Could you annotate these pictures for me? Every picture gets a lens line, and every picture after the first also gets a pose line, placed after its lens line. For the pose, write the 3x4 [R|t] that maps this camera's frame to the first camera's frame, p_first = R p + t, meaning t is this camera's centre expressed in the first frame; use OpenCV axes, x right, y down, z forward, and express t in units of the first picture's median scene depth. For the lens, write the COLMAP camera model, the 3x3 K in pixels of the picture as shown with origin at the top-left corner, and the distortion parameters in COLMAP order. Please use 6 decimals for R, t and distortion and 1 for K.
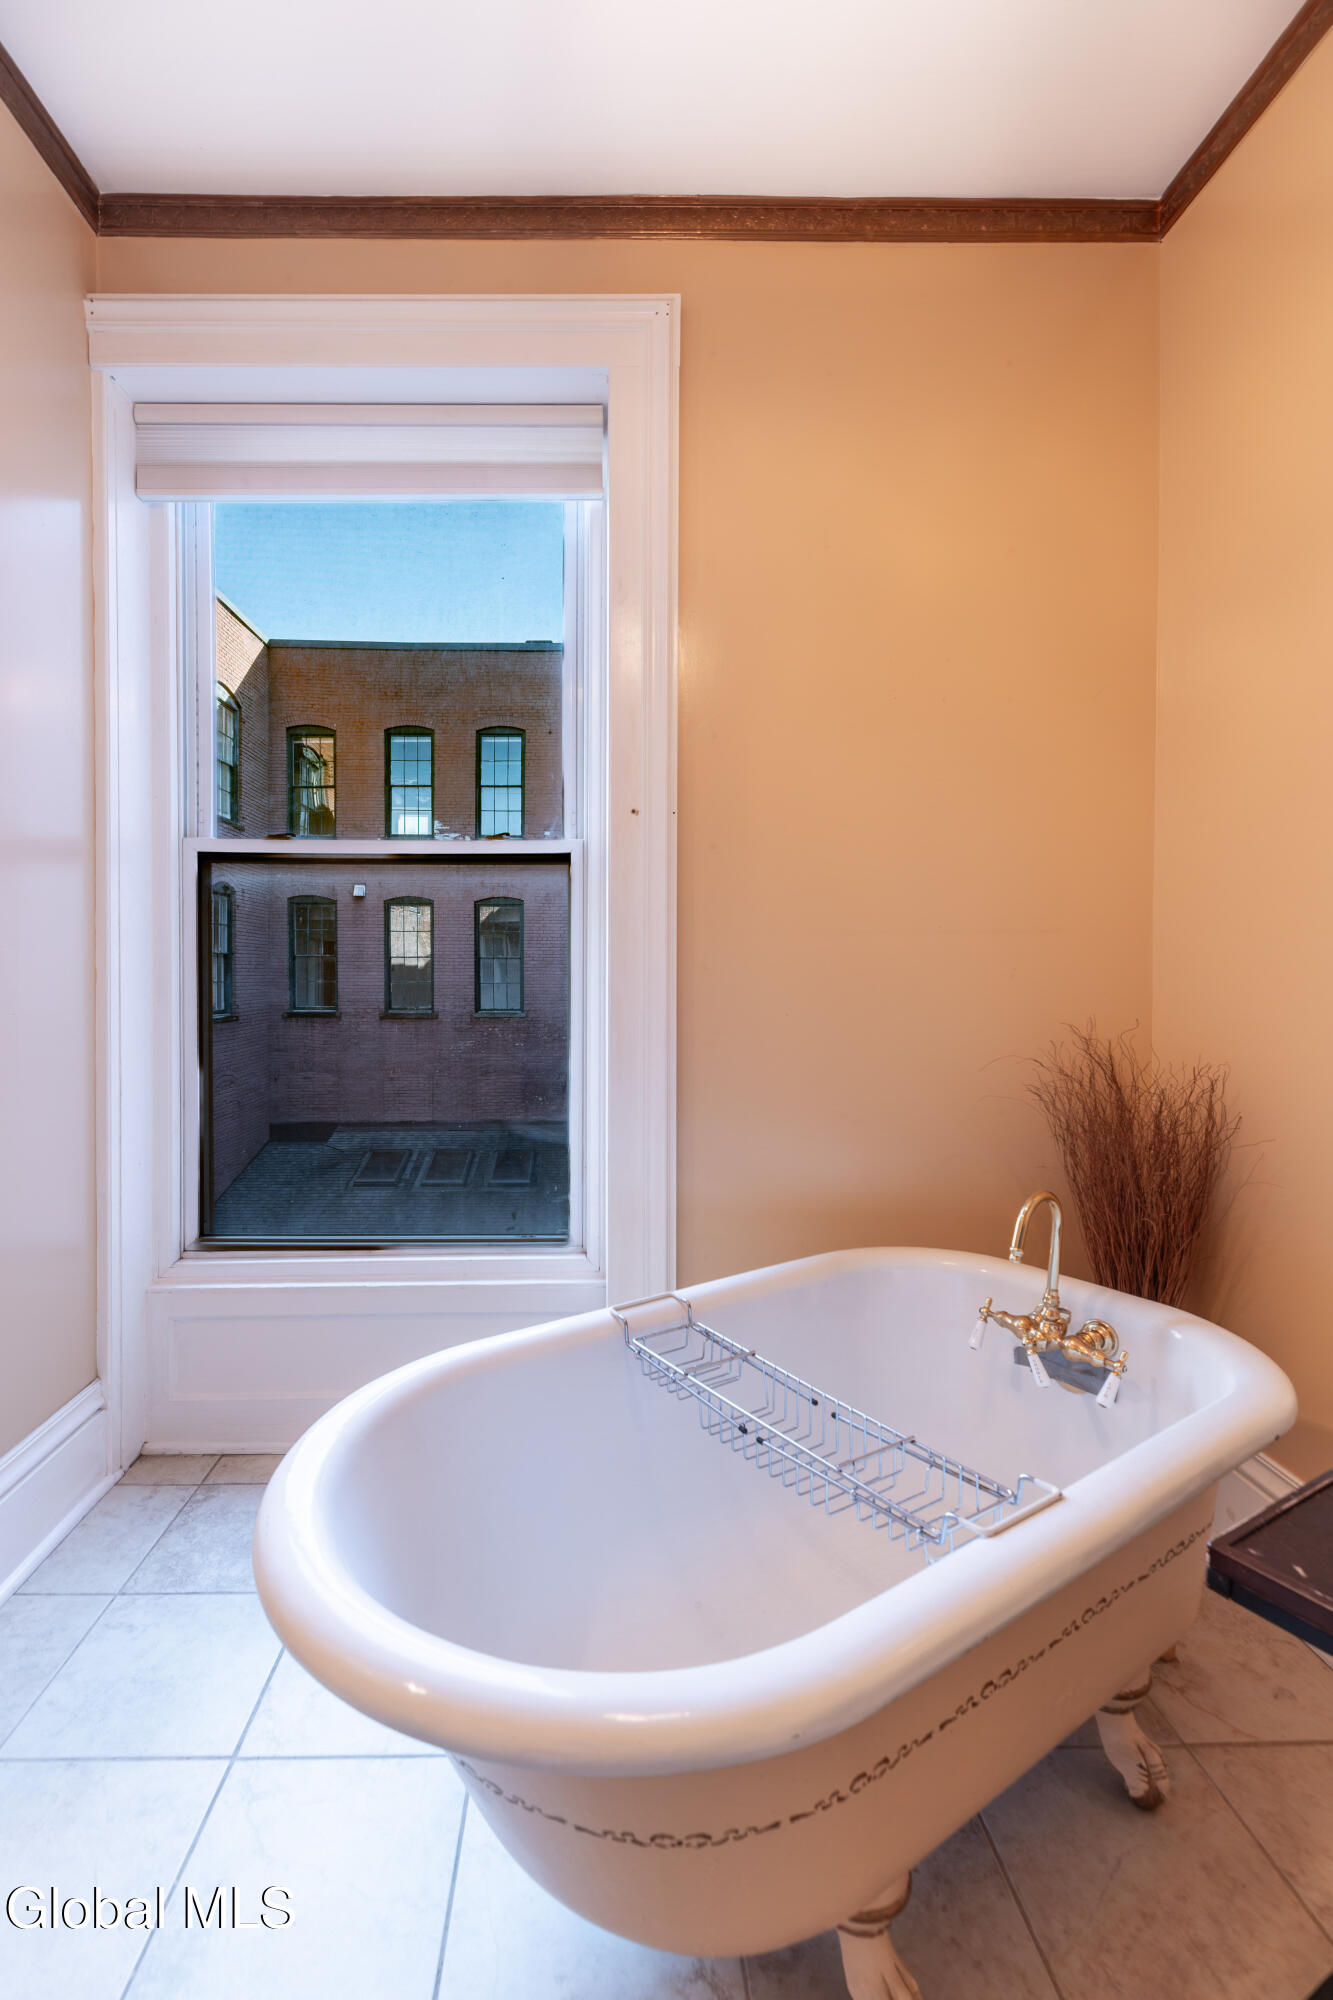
lens RADIAL K [[924.2, 0, 666.5], [0, 924.2, 1000.0], [0, 0, 1]] dist [-0.001534, -0.000465]
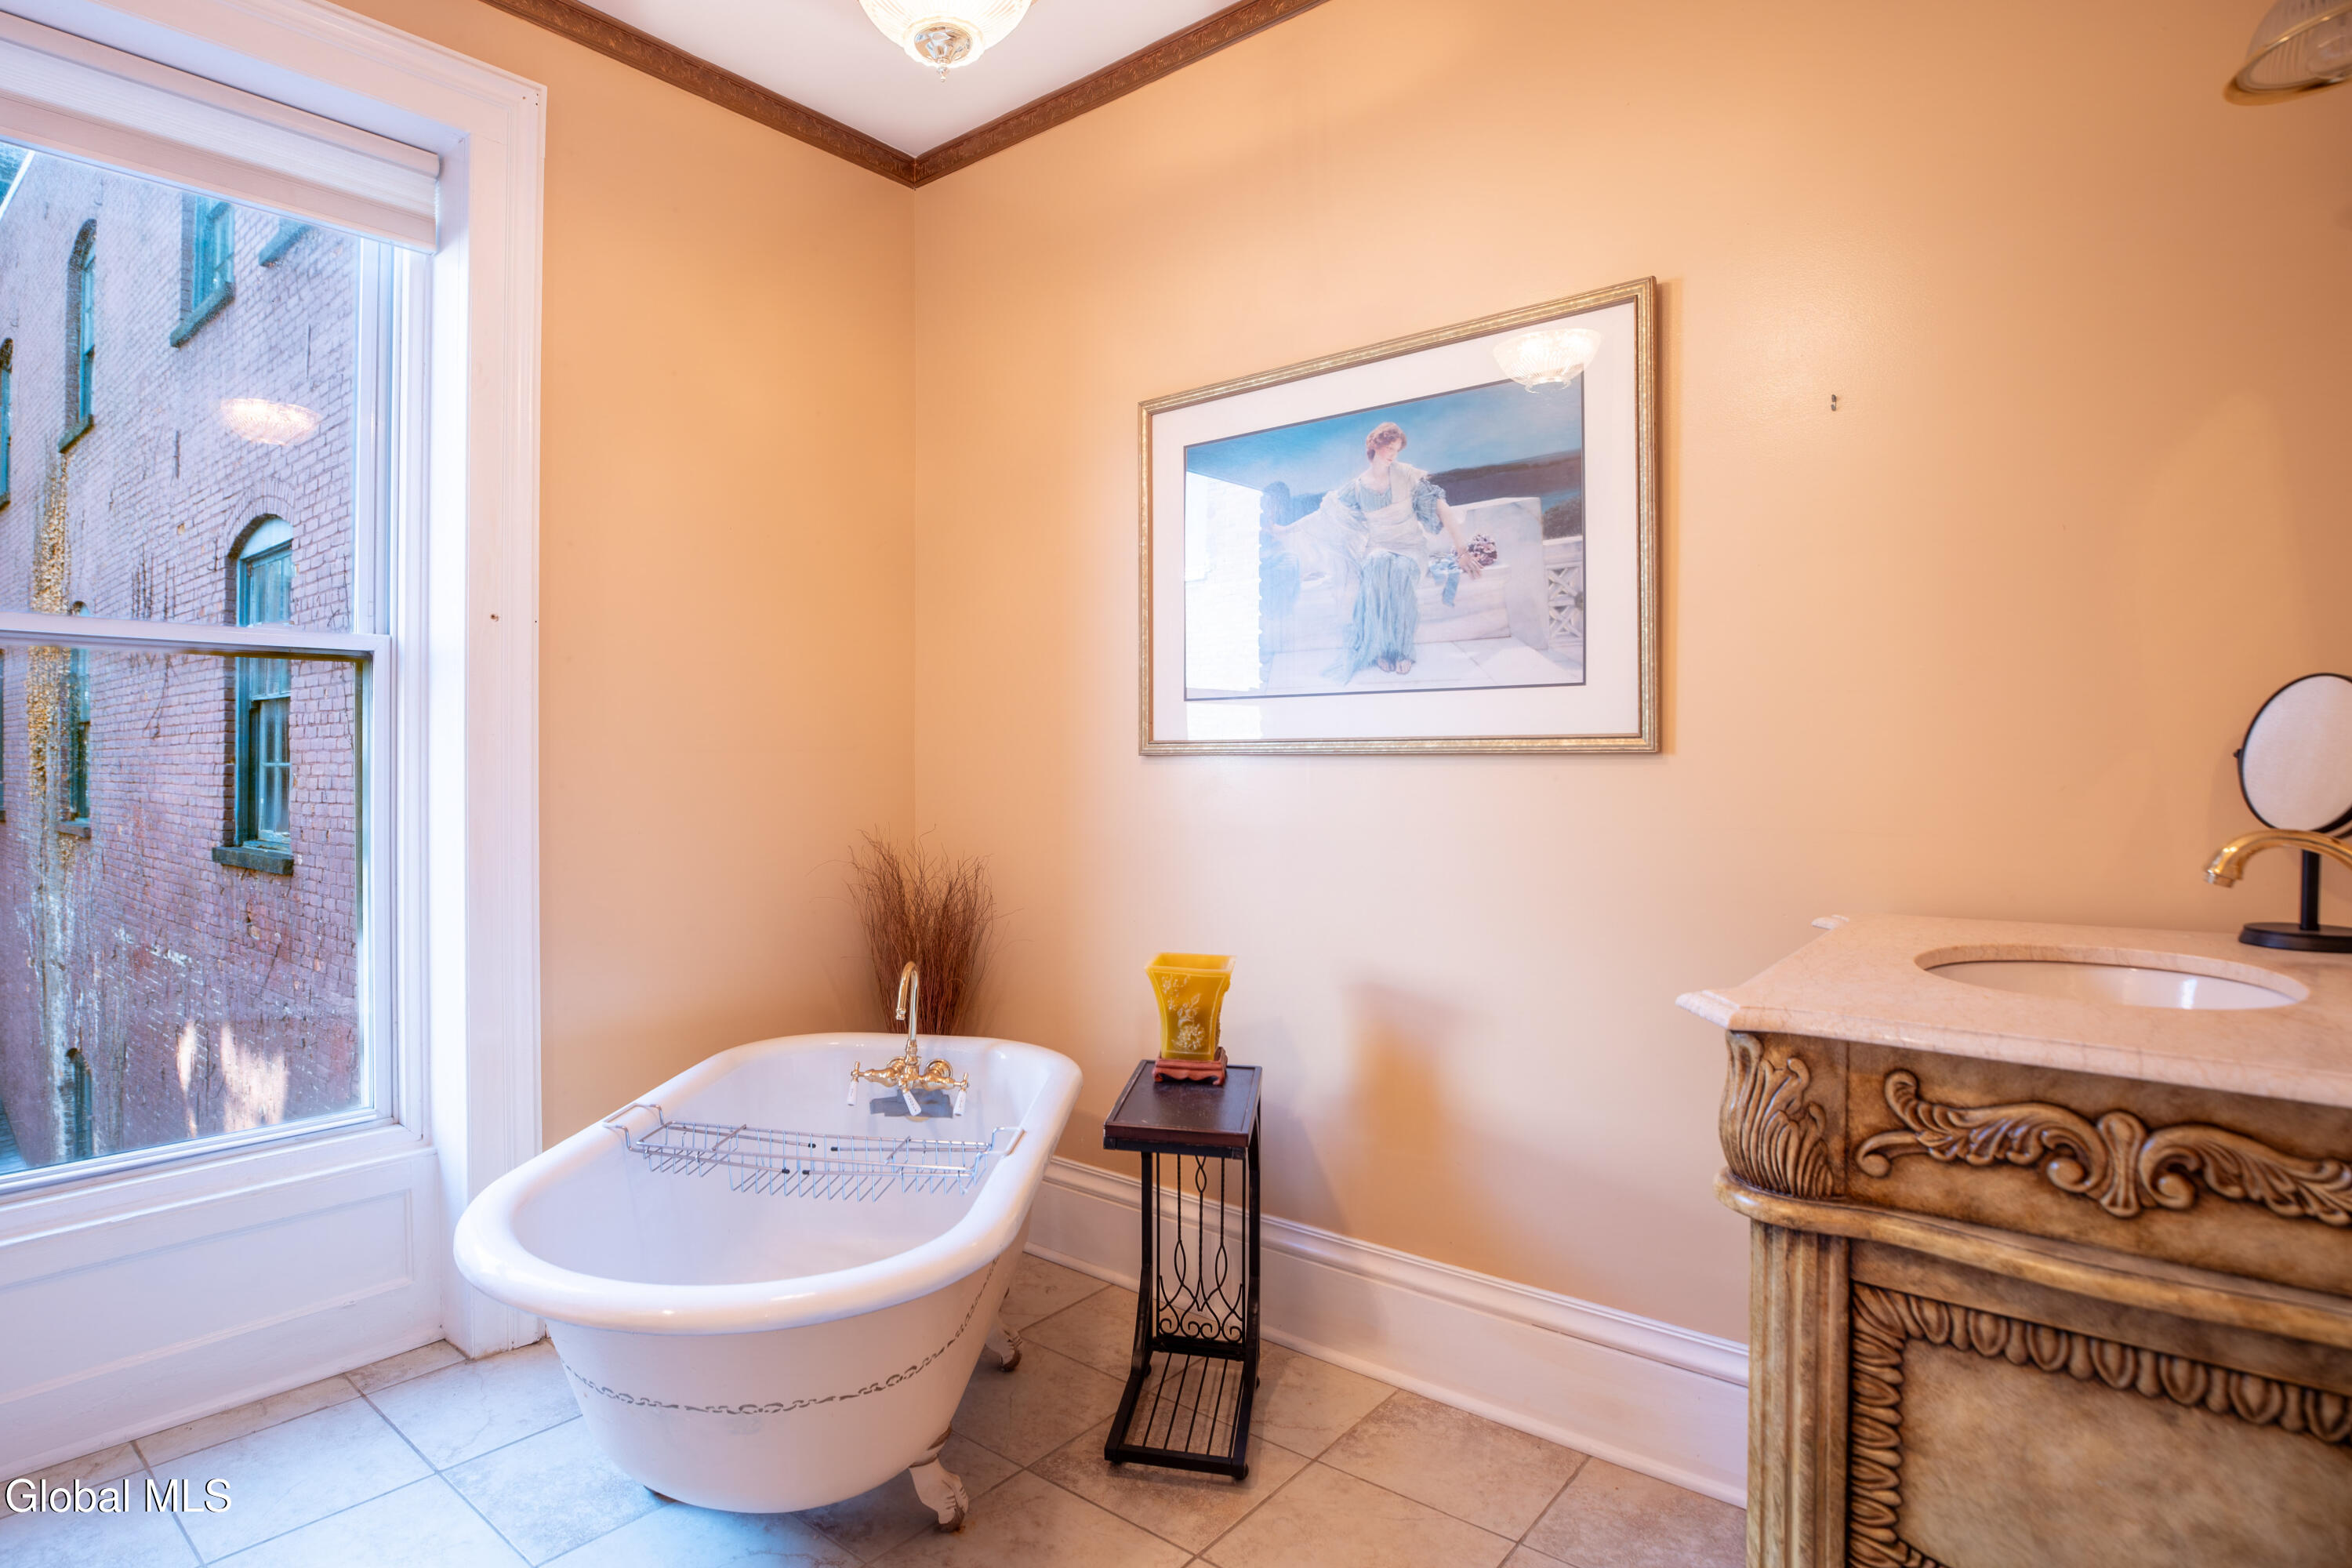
lens RADIAL K [[1086.9, 0, 1176.0], [0, 1086.9, 784.0], [0, 0, 1]] dist [-0.001534, -0.000465]
pose [[0.635626, -0.003256, 0.771990, -0.447114], [0.012011, 0.999912, -0.005672, -0.026338], [-0.771904, 0.012877, 0.635609, -0.214032]]
